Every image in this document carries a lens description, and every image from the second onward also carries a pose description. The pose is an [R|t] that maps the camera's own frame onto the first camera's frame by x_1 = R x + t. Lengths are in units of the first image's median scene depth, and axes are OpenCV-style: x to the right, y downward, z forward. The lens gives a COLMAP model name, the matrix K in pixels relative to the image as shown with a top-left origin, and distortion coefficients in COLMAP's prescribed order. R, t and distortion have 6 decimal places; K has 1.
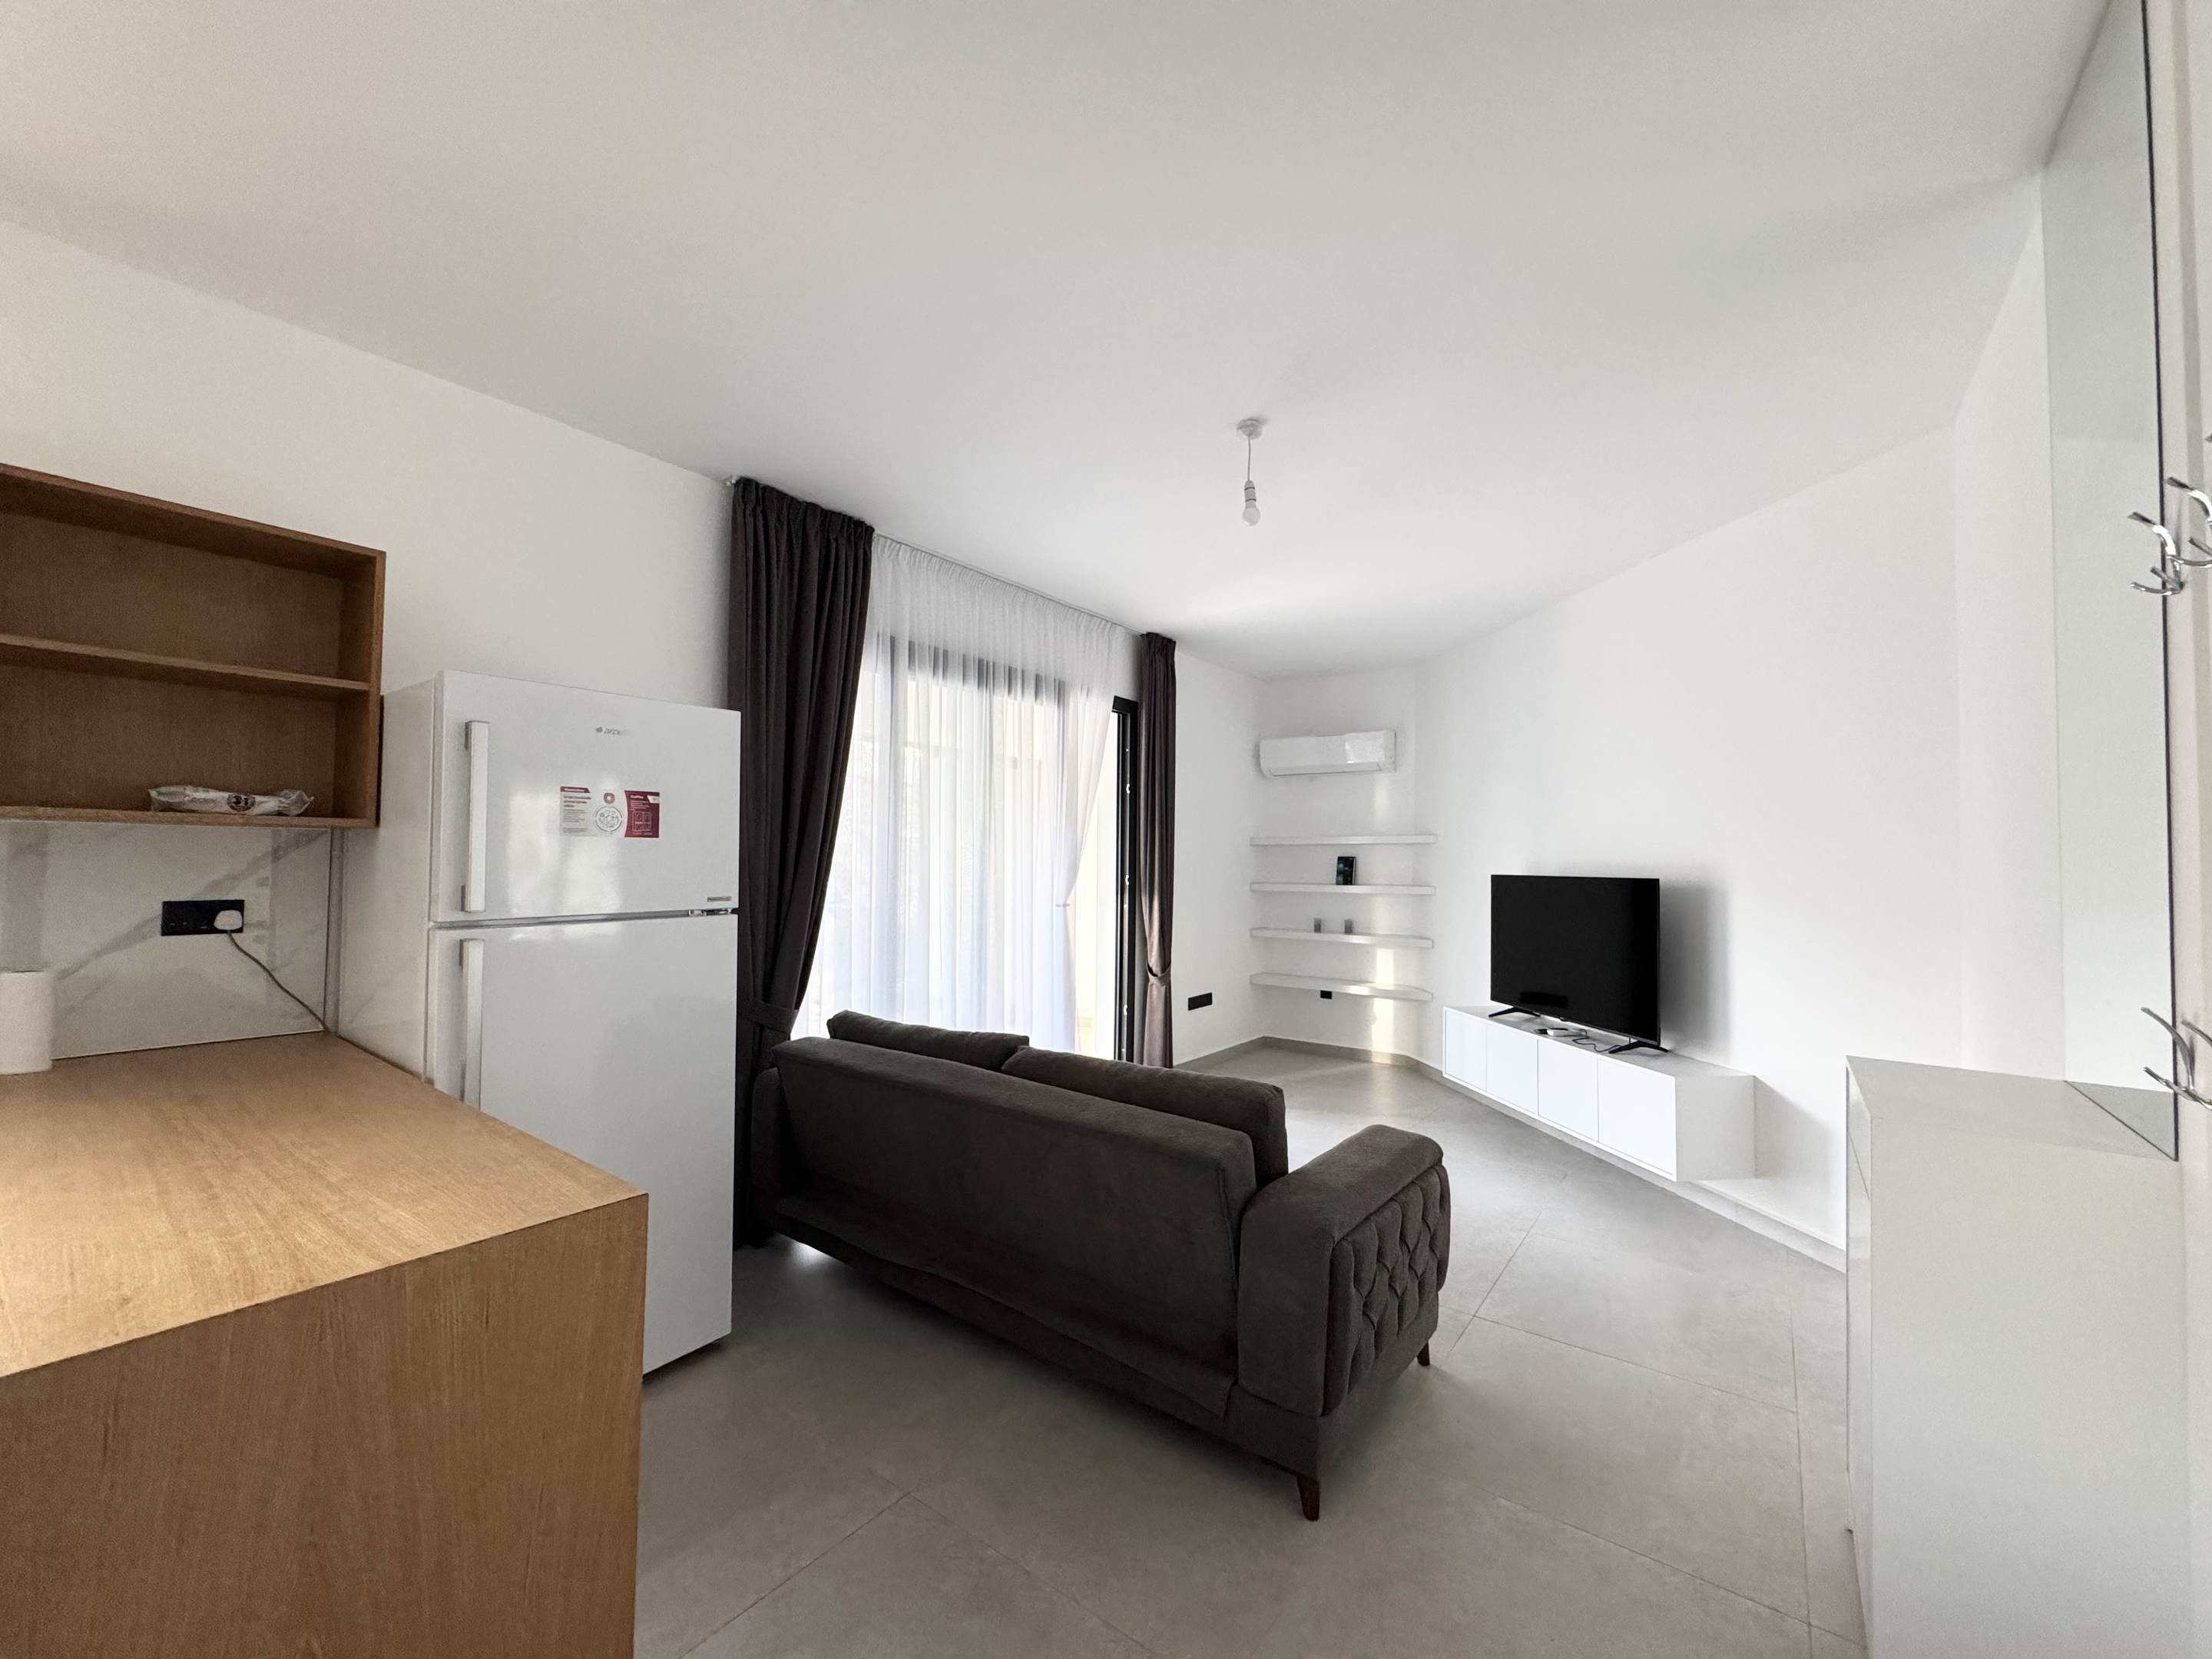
lens RADIAL K [[878.3, 0, 1099.5], [0, 878.3, 828.3], [0, 0, 1]] dist [0.001319, 0.000063]
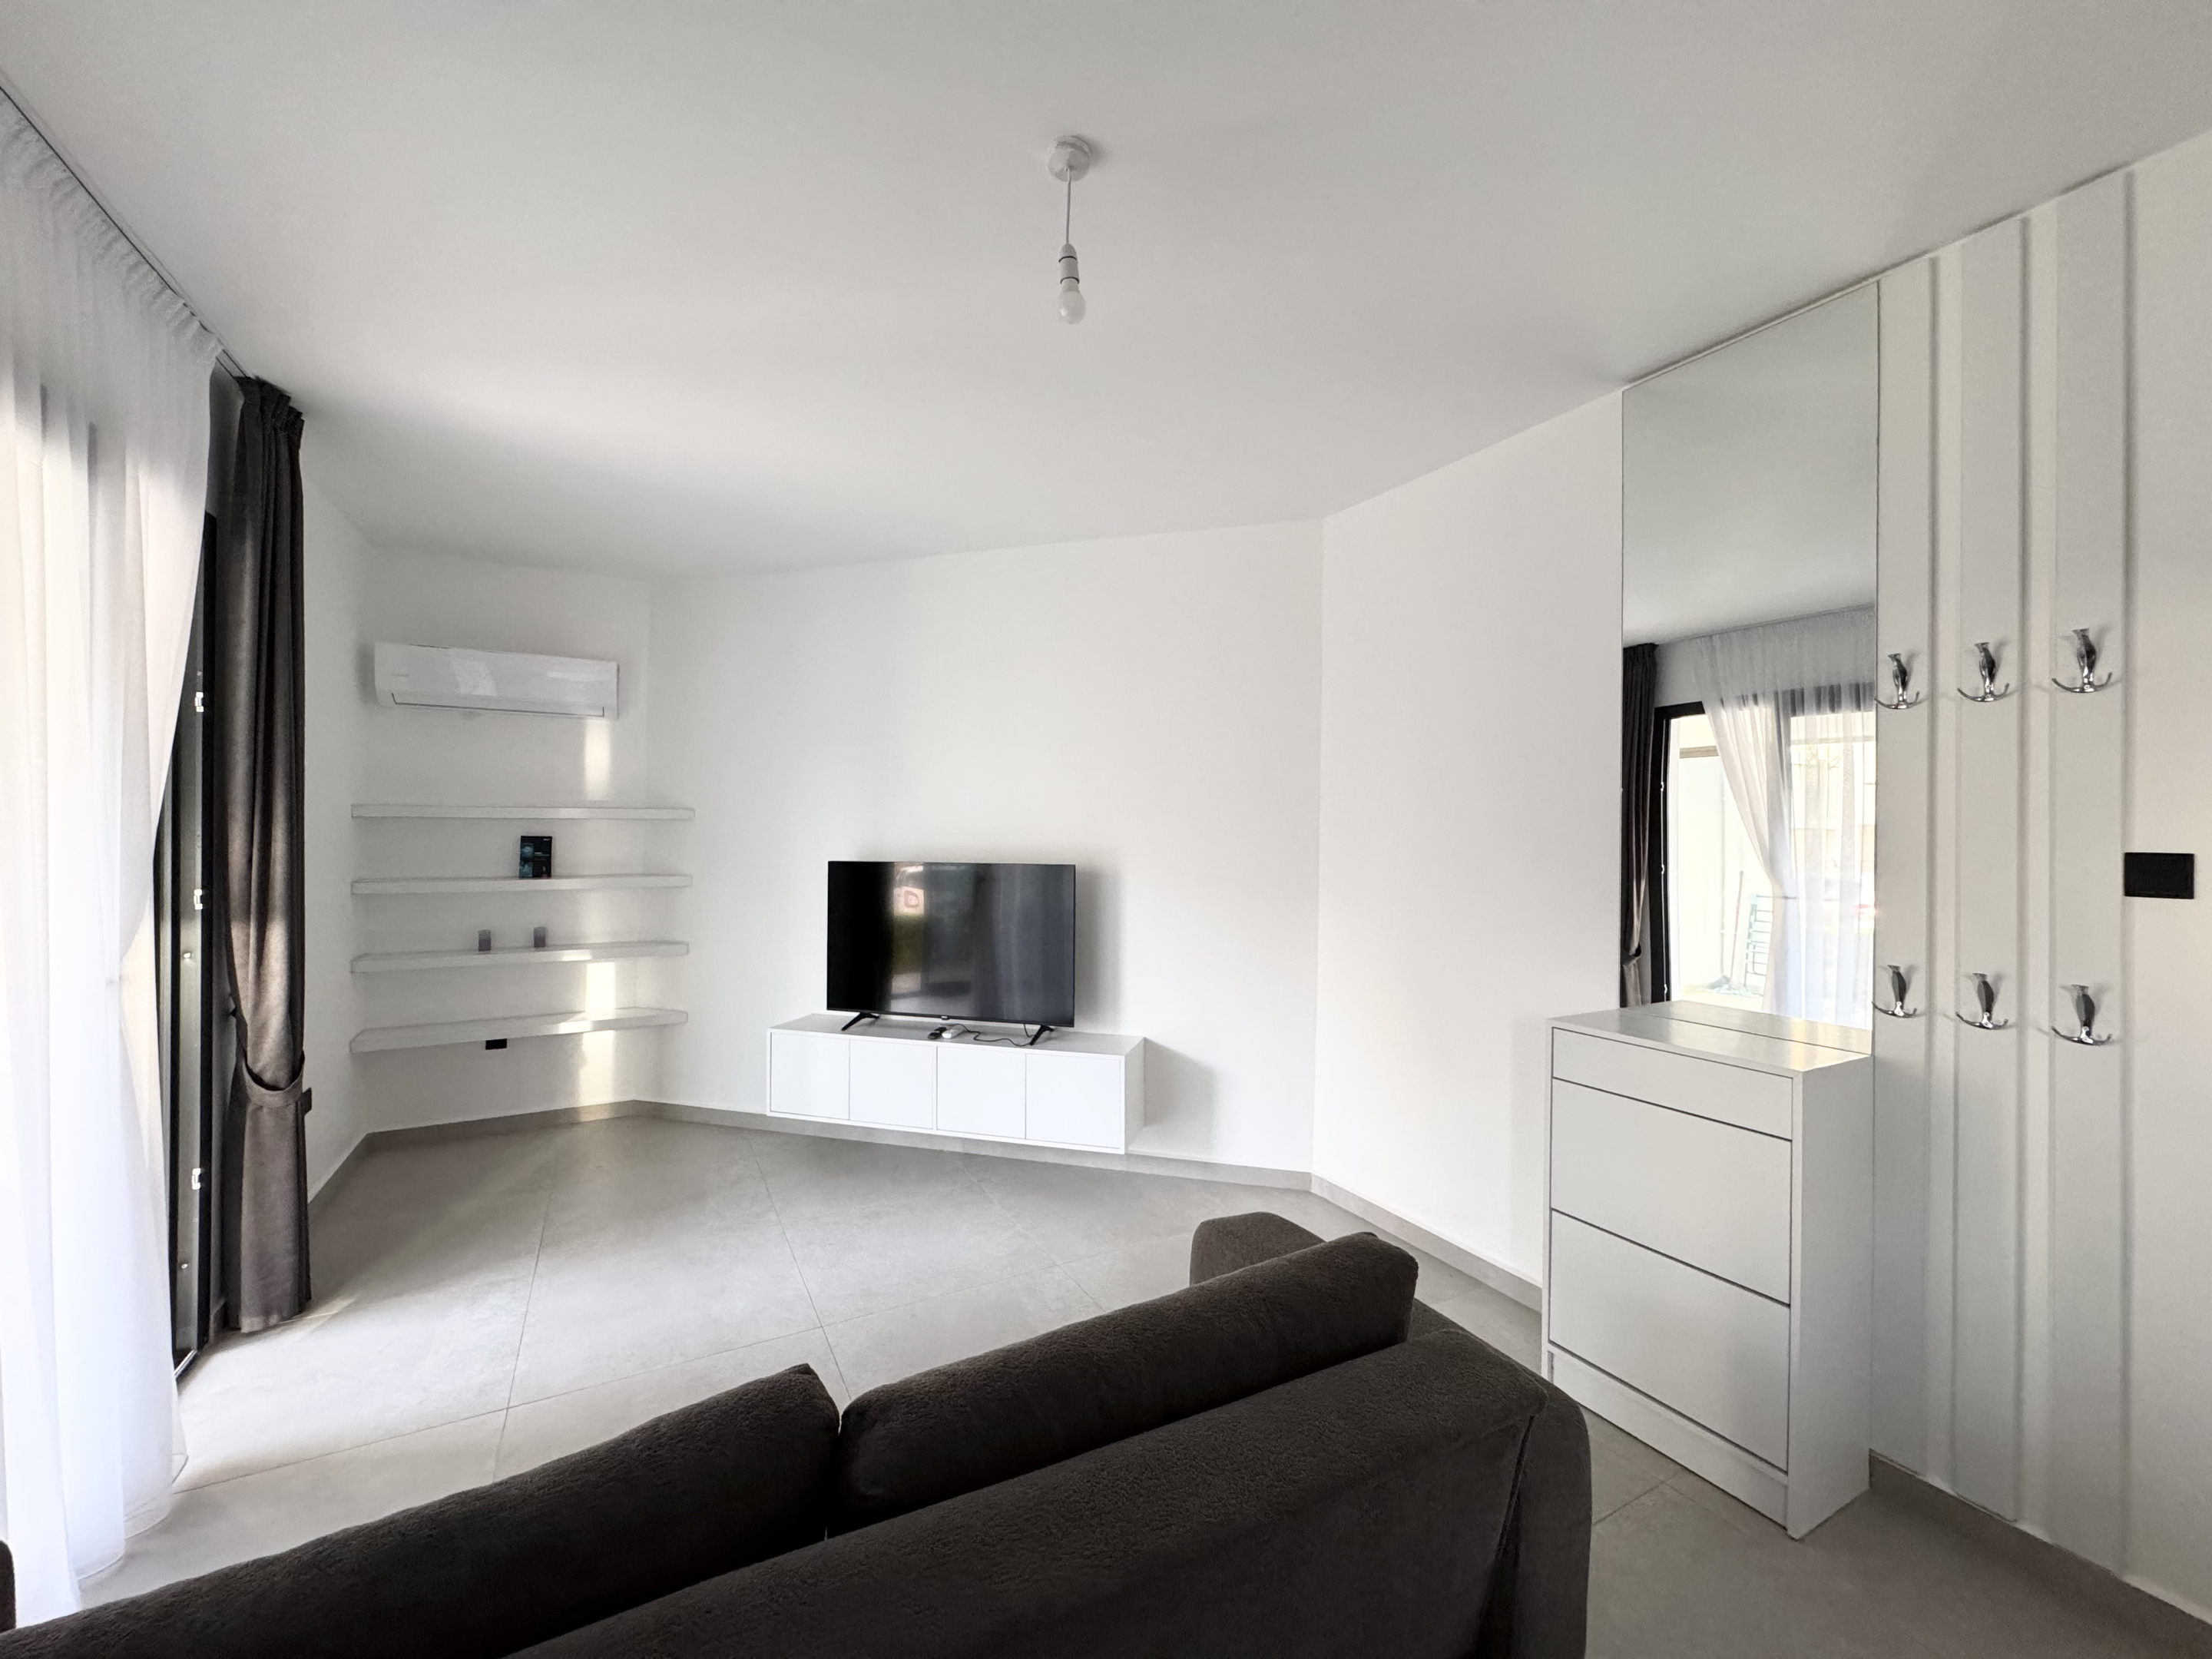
lens RADIAL K [[878.3, 0, 1099.5], [0, 878.3, 828.3], [0, 0, 1]] dist [0.001319, 0.000063]
pose [[0.411384, -0.004591, 0.911451, -0.200501], [-0.036772, 0.999090, 0.021630, -0.006400], [-0.910720, -0.042414, 0.410840, 0.391047]]
